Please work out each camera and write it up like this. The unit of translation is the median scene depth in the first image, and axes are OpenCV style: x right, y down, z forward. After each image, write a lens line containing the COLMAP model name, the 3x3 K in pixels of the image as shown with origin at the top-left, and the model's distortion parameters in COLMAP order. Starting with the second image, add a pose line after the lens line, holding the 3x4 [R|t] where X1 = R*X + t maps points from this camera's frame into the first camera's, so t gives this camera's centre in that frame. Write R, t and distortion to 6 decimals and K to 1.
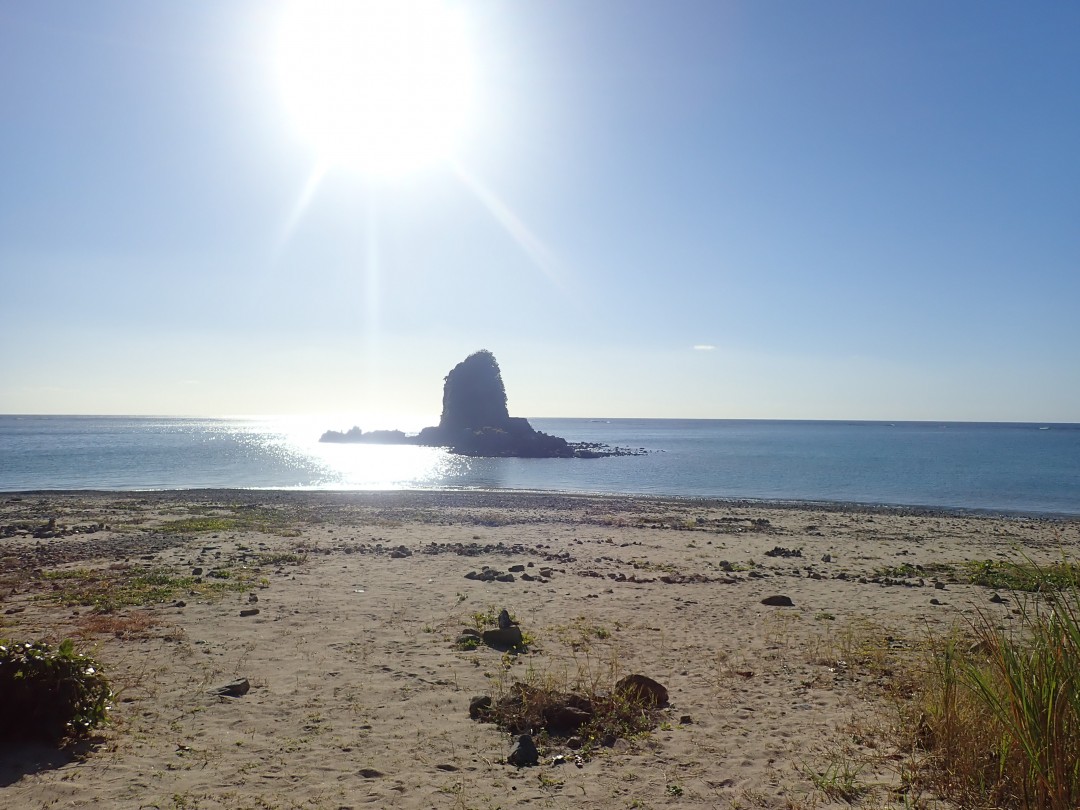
lens RADIAL K [[799.1, 0, 538.6], [0, 799.1, 405.3], [0, 0, 1]] dist [0.004888, -0.002536]
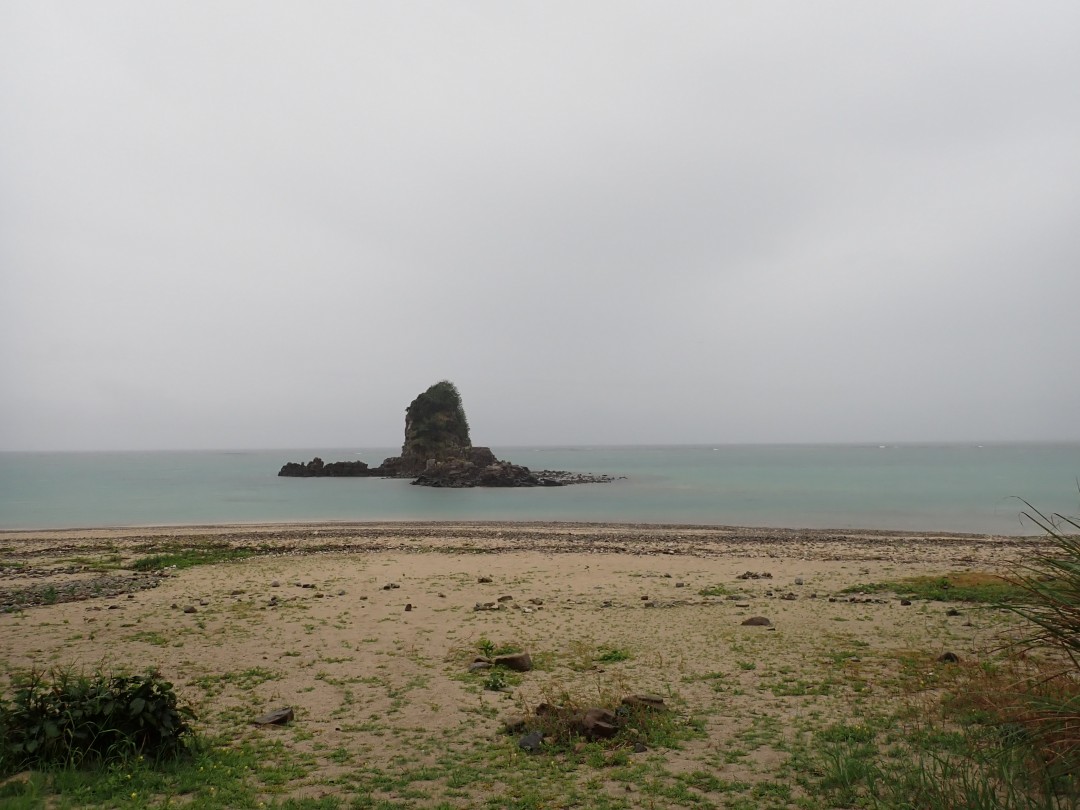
lens RADIAL K [[796.3, 0, 540.9], [0, 796.3, 403.2], [0, 0, 1]] dist [-0.001095, -0.003152]
pose [[0.998375, -0.016292, 0.054601, -0.029532], [0.018334, 0.999143, -0.037108, -0.009219], [-0.053950, 0.038049, 0.997818, -0.039903]]
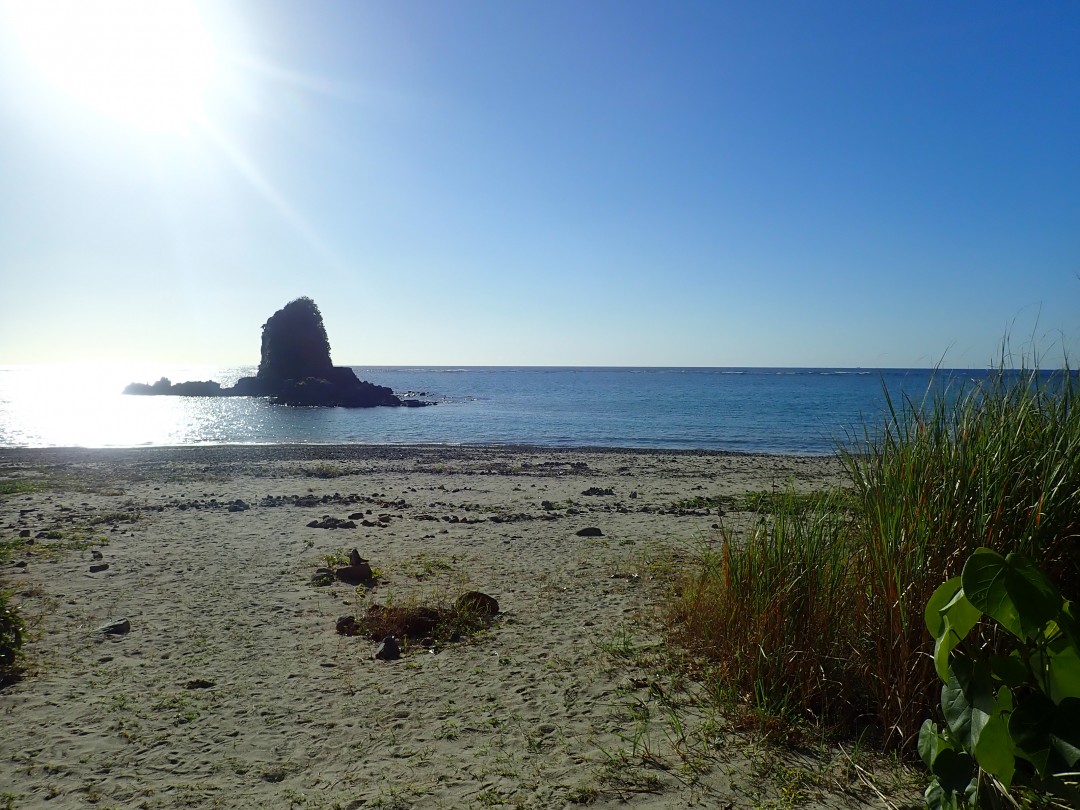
lens RADIAL K [[801.1, 0, 538.0], [0, 801.1, 406.7], [0, 0, 1]] dist [0.003345, -0.001711]
pose [[0.976838, -0.016661, 0.213330, -0.013988], [0.002384, 0.997750, 0.067006, -0.010800], [-0.213967, -0.064946, 0.974680, -0.073939]]
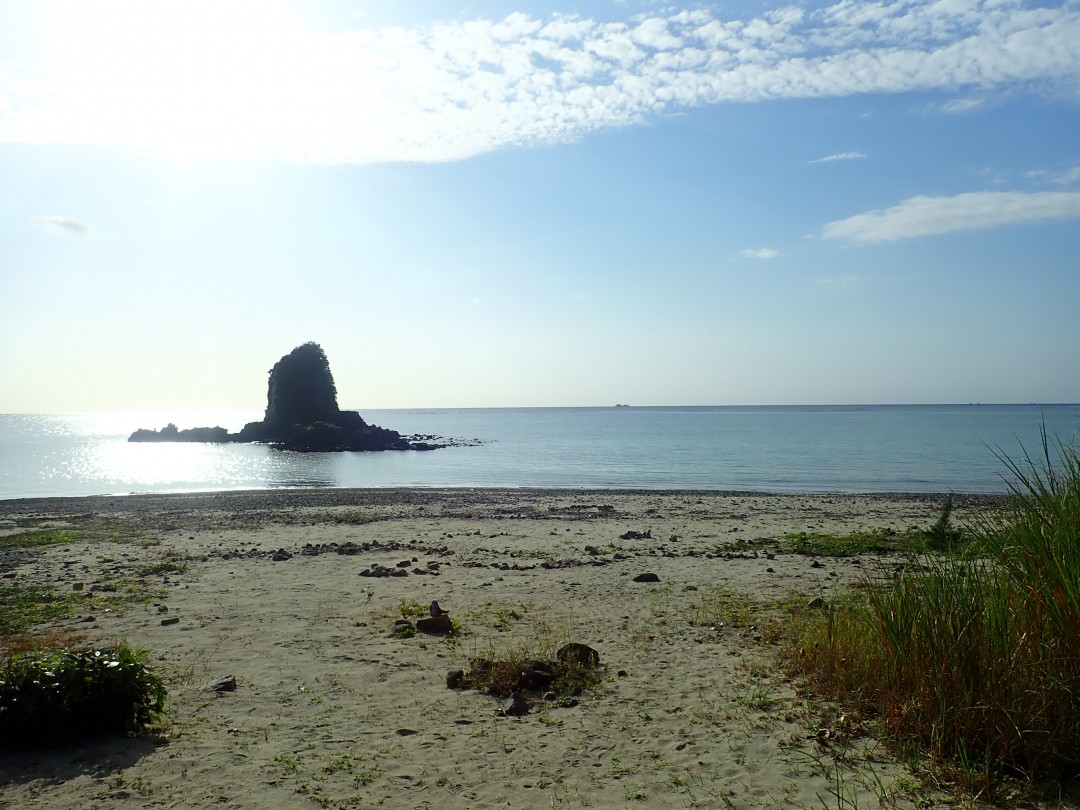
lens RADIAL K [[801.1, 0, 538.0], [0, 801.1, 406.7], [0, 0, 1]] dist [0.003345, -0.001711]
pose [[0.976748, -0.018654, 0.213577, -0.067430], [0.015520, 0.999746, 0.016337, -0.017139], [-0.213827, -0.012643, 0.976790, -0.067342]]
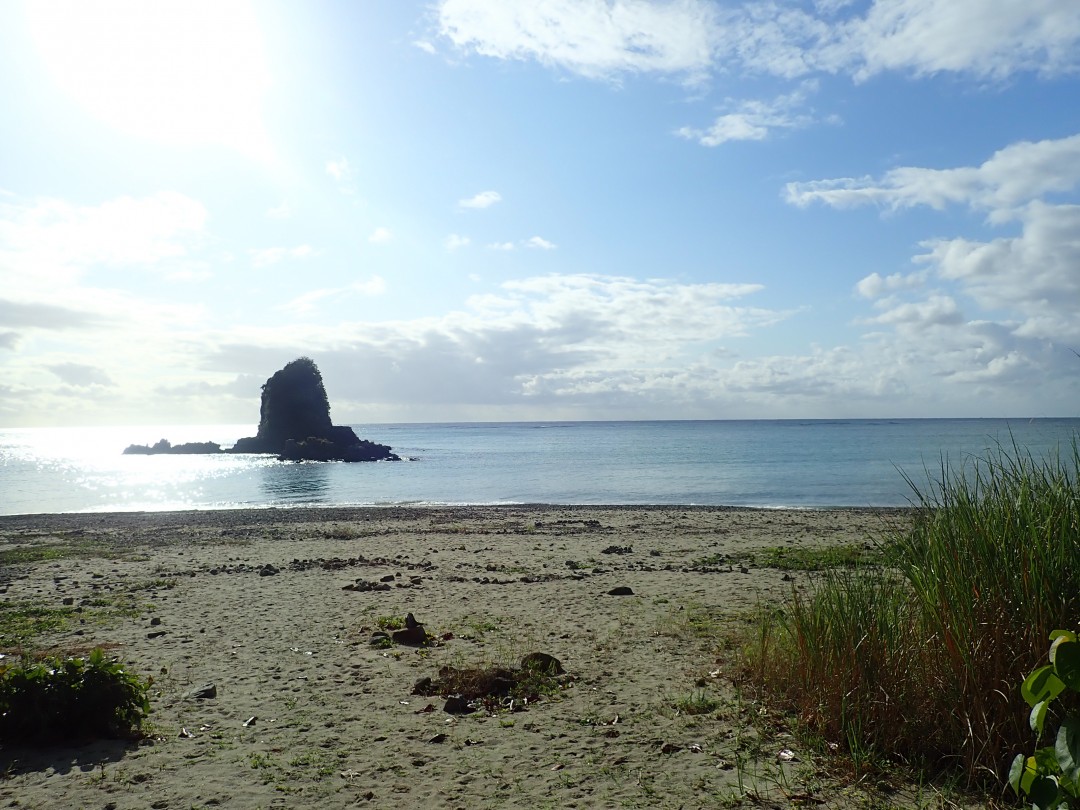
lens RADIAL K [[801.6, 0, 538.4], [0, 801.6, 406.4], [0, 0, 1]] dist [0.002317, 0.001408]
pose [[0.975164, -0.015879, 0.220915, -0.056721], [0.016739, 0.999858, -0.002018, -0.021909], [-0.220852, 0.005665, 0.975291, -0.099472]]
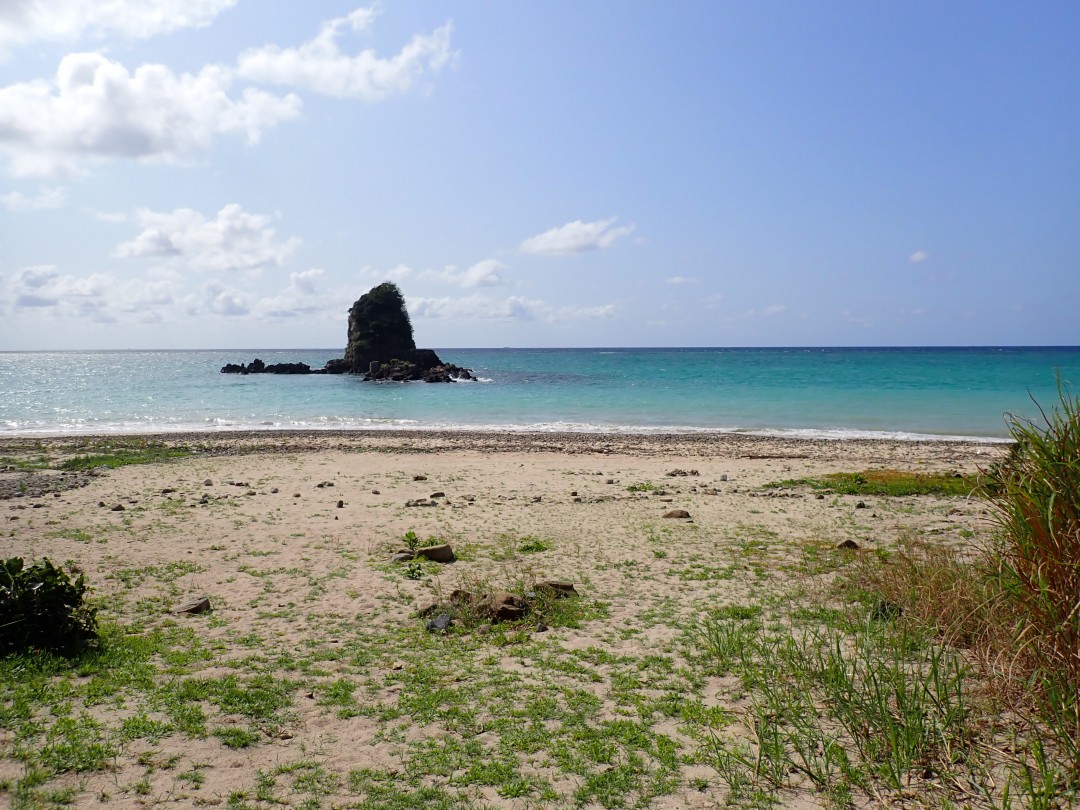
lens RADIAL K [[793.8, 0, 540.8], [0, 793.8, 407.2], [0, 0, 1]] dist [-0.001918, -0.004680]
pose [[0.992704, -0.020947, 0.118743, -0.012656], [0.010236, 0.995879, 0.090111, -0.004461], [-0.120141, -0.088238, 0.988828, -0.039443]]
